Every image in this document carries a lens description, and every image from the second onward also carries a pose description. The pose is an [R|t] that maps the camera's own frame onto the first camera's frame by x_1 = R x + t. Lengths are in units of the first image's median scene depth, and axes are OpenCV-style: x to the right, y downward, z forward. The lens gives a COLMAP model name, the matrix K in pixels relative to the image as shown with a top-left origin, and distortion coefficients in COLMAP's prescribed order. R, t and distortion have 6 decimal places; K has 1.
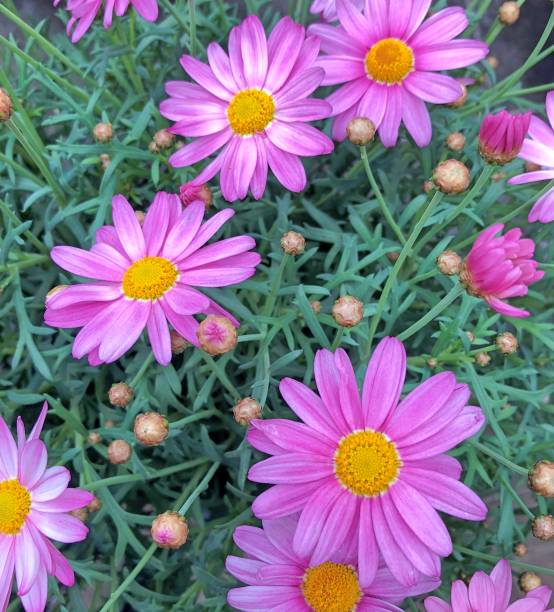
lens RADIAL K [[254.3, 0, 279.0], [0, 254.3, 305.7], [0, 0, 1]] dist [0.001338, -0.000683]
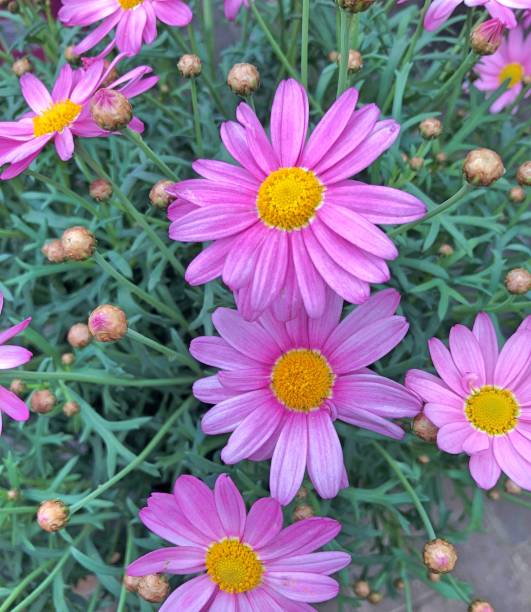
lens RADIAL K [[243.3, 0, 263.5], [0, 243.3, 306.8], [0, 0, 1]] dist [0.000107, -0.000122]
pose [[0.973247, -0.228601, -0.023061, 0.179346], [0.226787, 0.971896, -0.063131, 1.045949], [0.036845, 0.056212, 0.997739, 0.112741]]
